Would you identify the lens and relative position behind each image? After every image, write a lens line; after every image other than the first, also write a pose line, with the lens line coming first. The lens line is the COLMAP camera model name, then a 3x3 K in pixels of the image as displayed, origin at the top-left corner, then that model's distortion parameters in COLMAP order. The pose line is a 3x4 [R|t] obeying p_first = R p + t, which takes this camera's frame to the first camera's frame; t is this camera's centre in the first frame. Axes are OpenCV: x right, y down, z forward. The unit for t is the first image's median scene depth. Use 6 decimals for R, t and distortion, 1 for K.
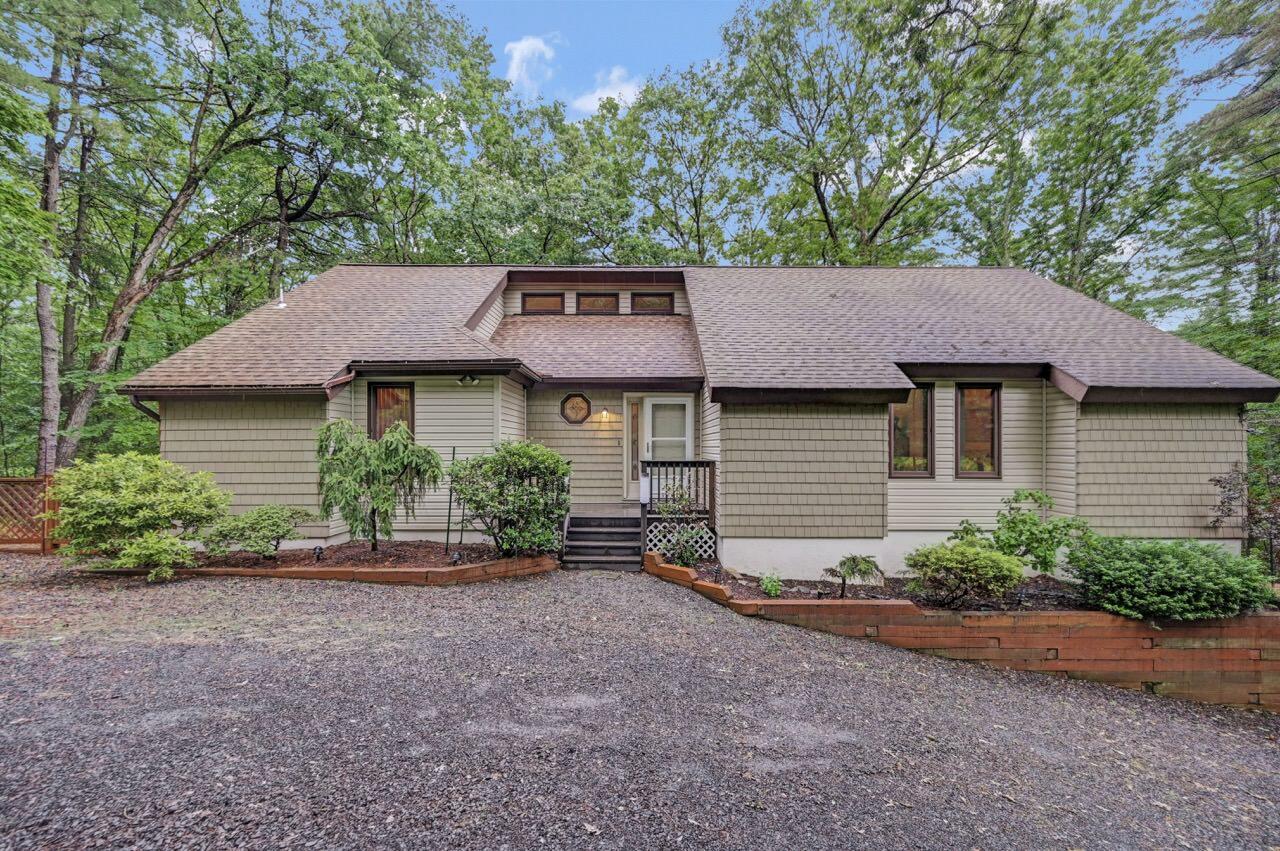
lens RADIAL K [[520.8, 0, 640.8], [0, 520.8, 444.9], [0, 0, 1]] dist [0.001365, 0.000029]
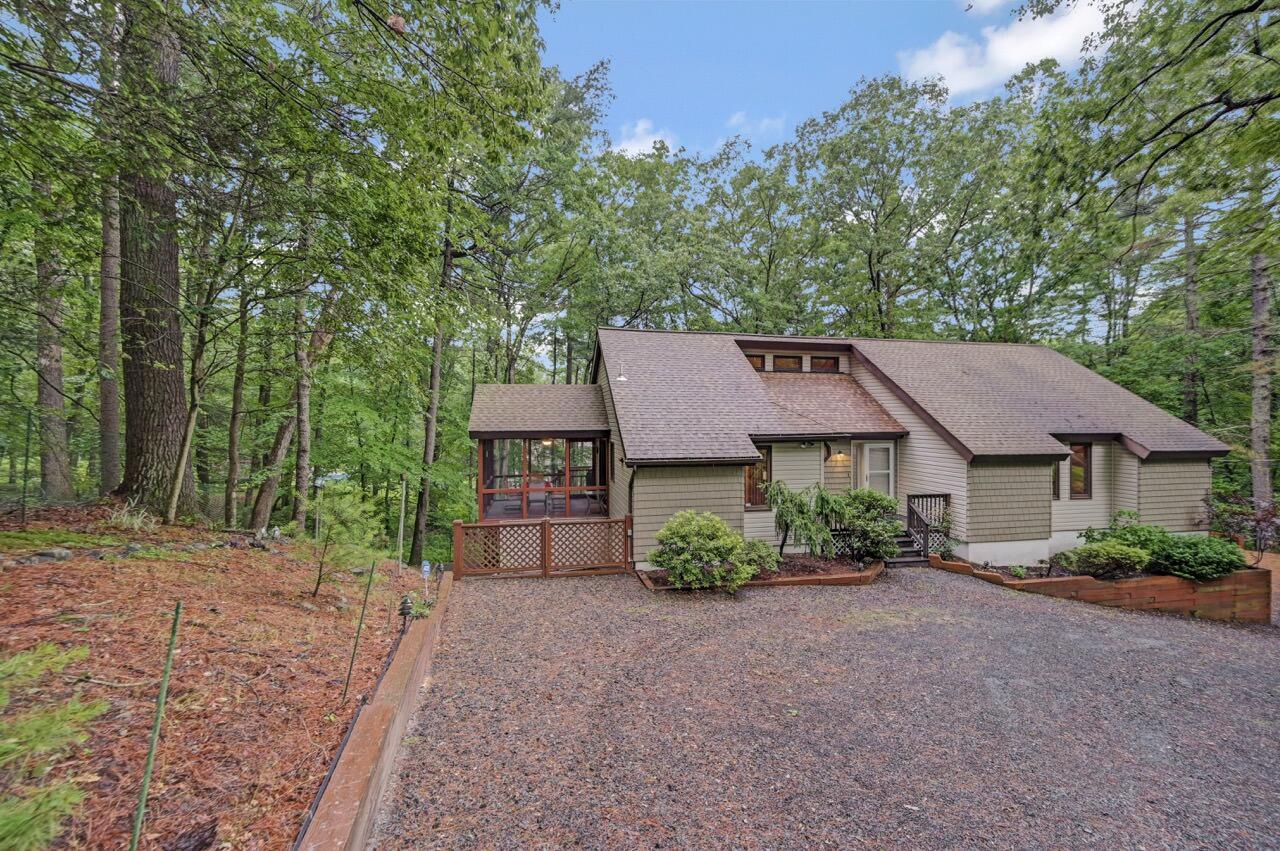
lens RADIAL K [[516.6, 0, 644.2], [0, 516.6, 421.5], [0, 0, 1]] dist [-0.001122, -0.000093]
pose [[0.979400, 0.001193, 0.201925, -1.115385], [-0.002418, 0.999980, 0.005820, -0.200737], [-0.201914, -0.006189, 0.979384, -0.362819]]
